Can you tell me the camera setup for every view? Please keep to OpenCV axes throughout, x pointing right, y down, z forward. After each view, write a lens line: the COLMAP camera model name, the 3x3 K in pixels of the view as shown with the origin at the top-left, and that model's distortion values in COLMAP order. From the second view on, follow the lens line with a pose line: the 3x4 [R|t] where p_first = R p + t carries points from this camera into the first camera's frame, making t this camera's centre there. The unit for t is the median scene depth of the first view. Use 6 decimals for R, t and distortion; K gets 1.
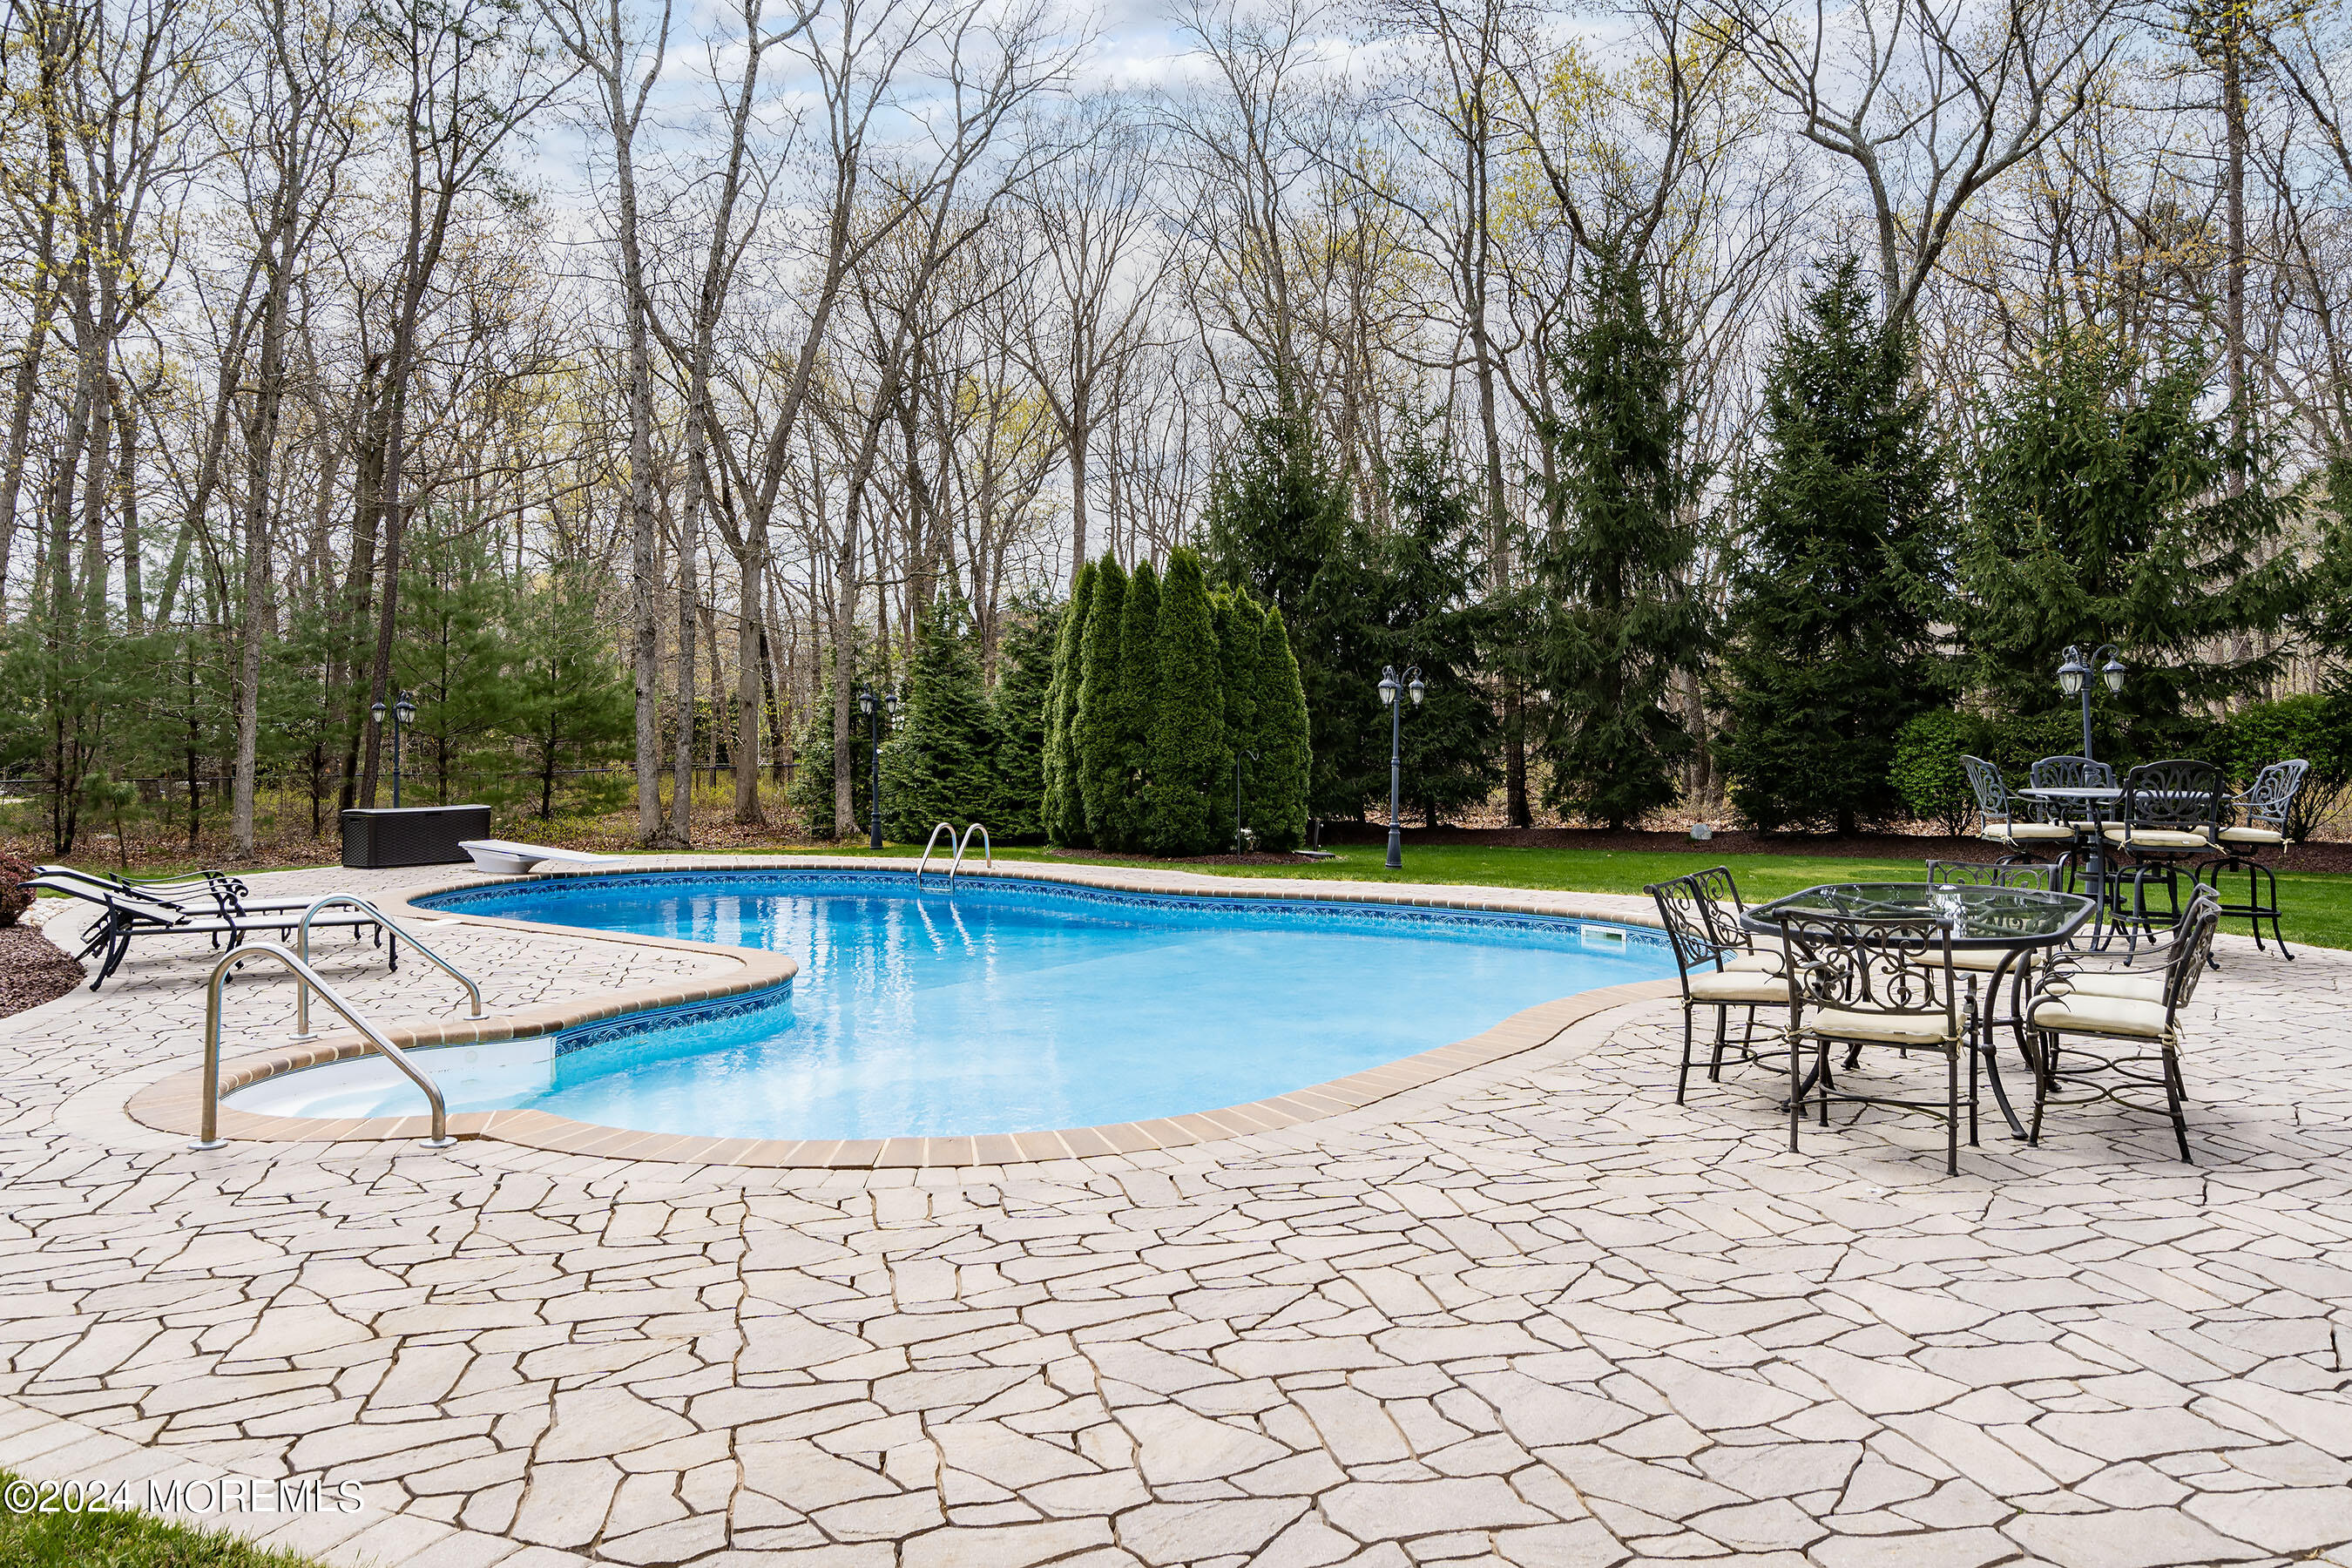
lens RADIAL K [[1698.5, 0, 1177.1], [0, 1698.5, 778.8], [0, 0, 1]] dist [-0.000903, -0.000201]
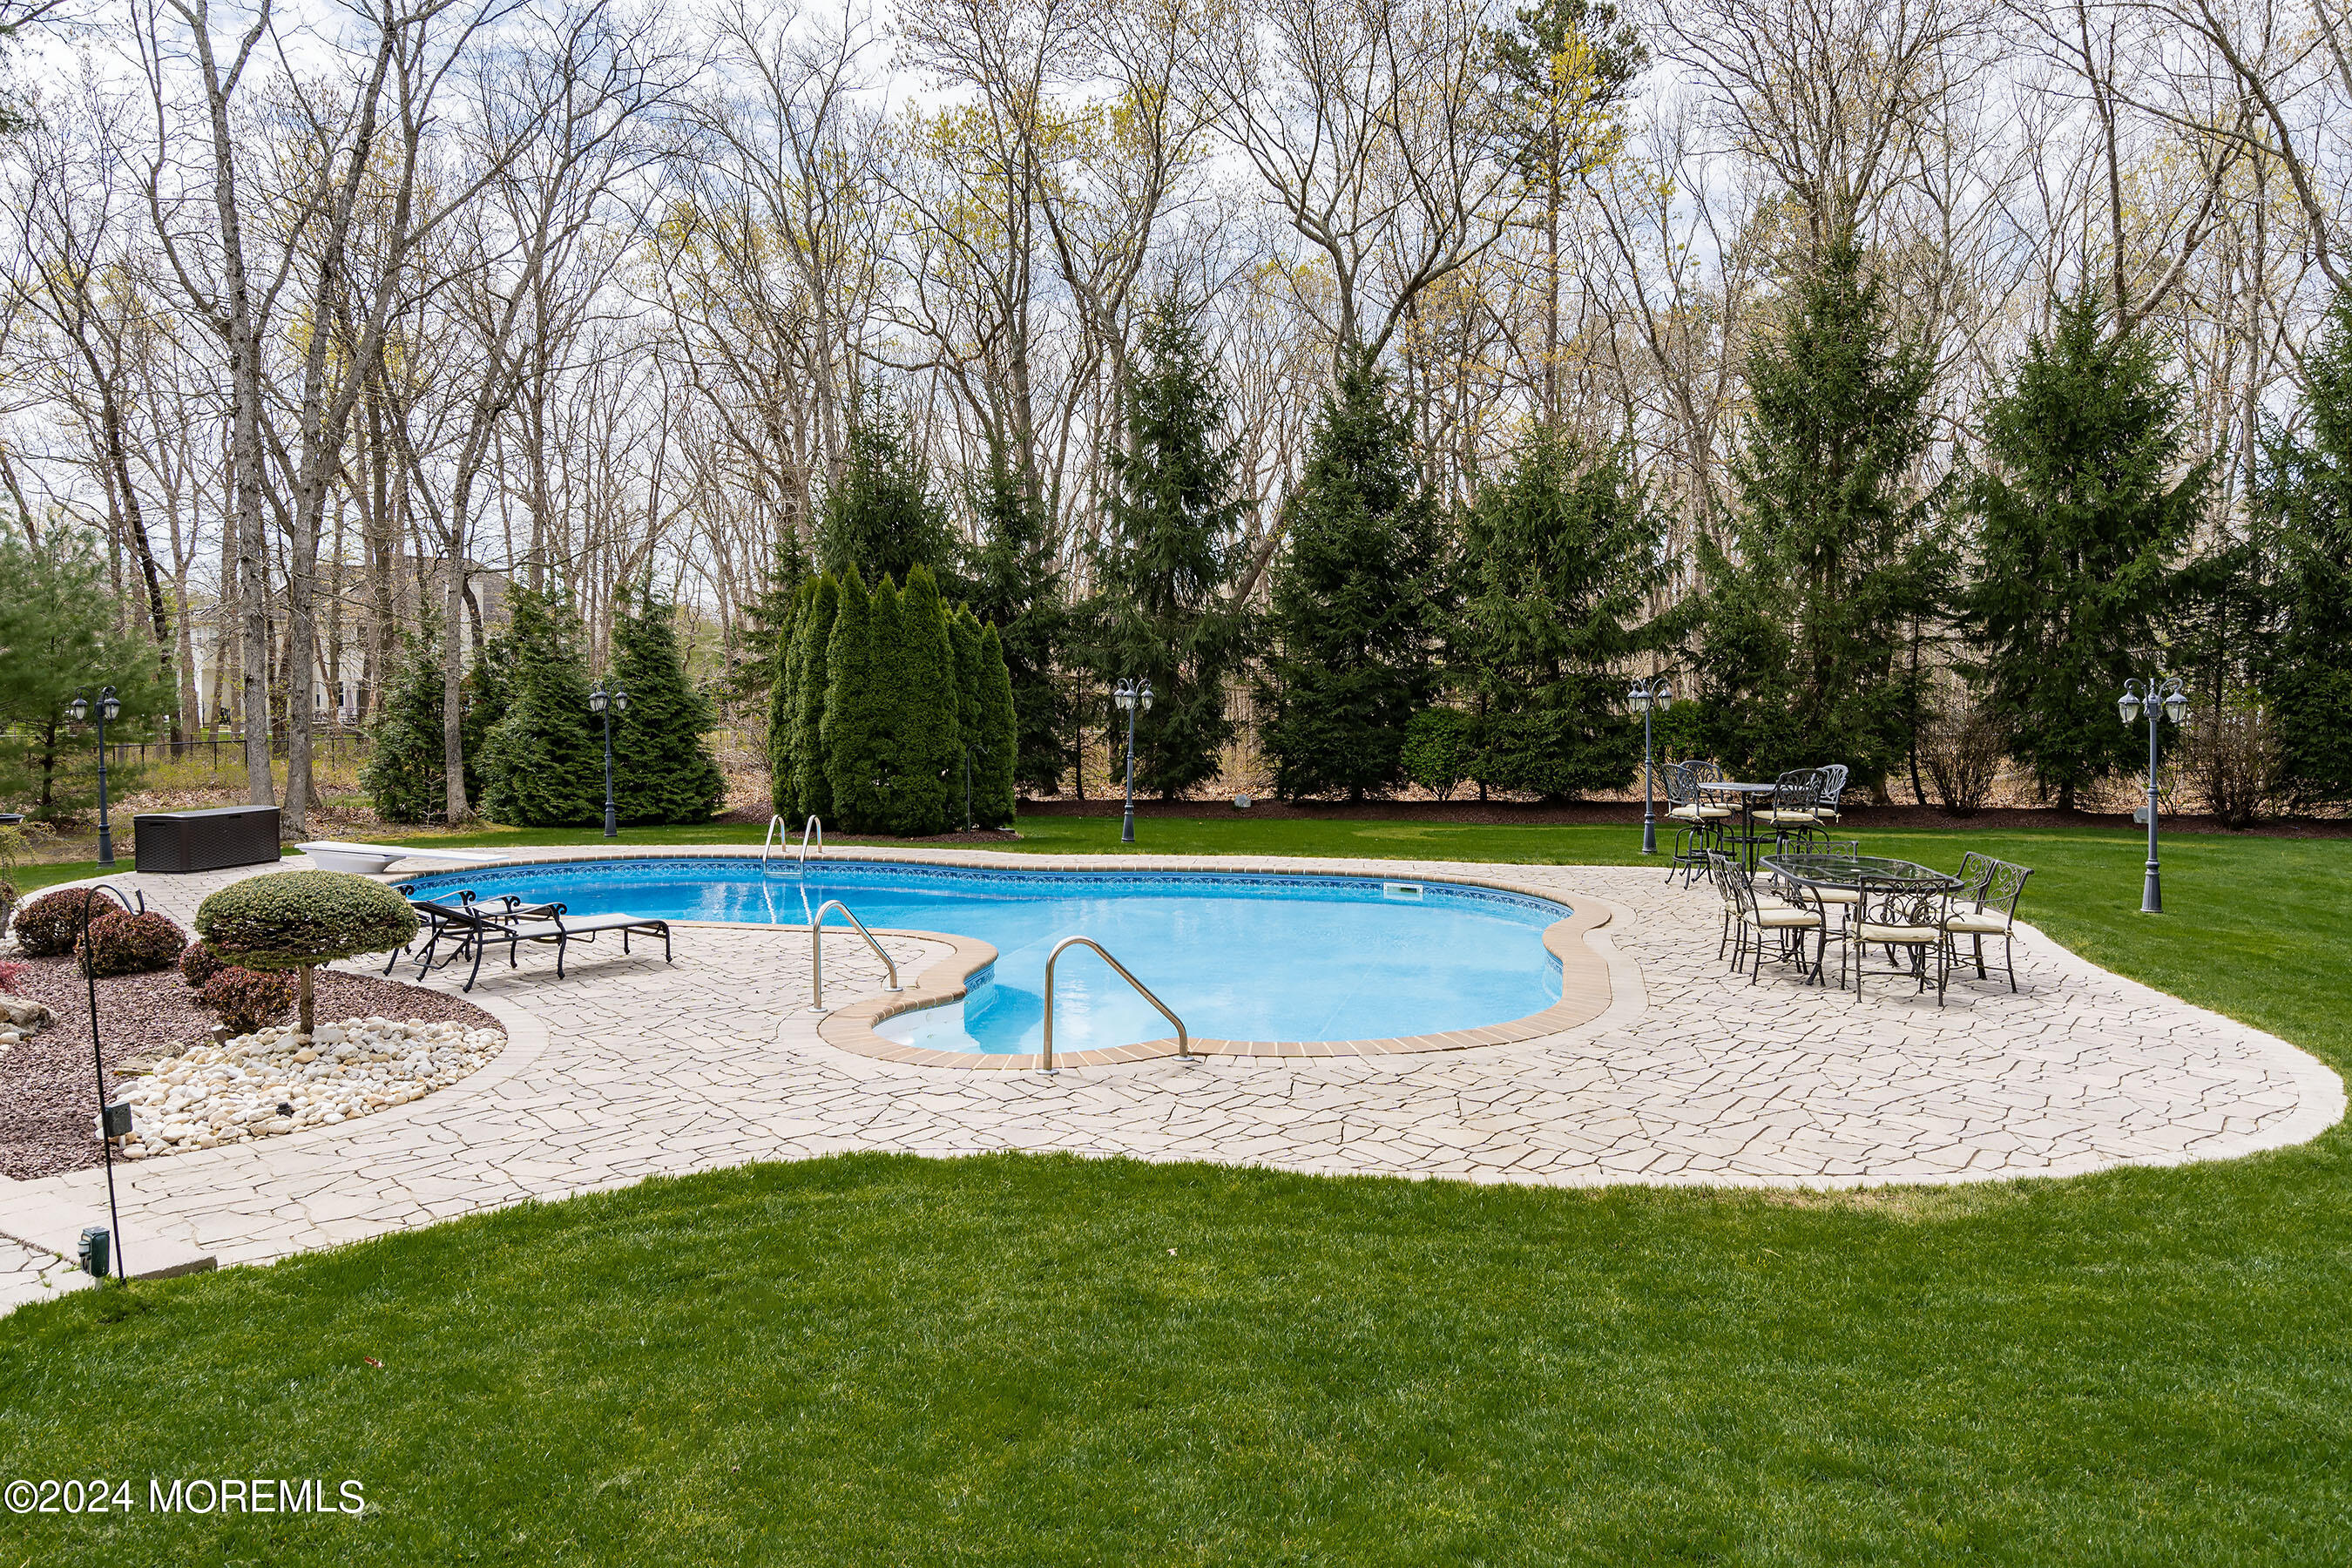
lens RADIAL K [[1642.9, 0, 1173.5], [0, 1642.9, 791.6], [0, 0, 1]] dist [0.034393, 0.000896]
pose [[0.918839, -0.017952, 0.394224, -0.234947], [0.005012, 0.999415, 0.033827, -0.018139], [-0.394601, -0.029106, 0.918392, -0.084533]]
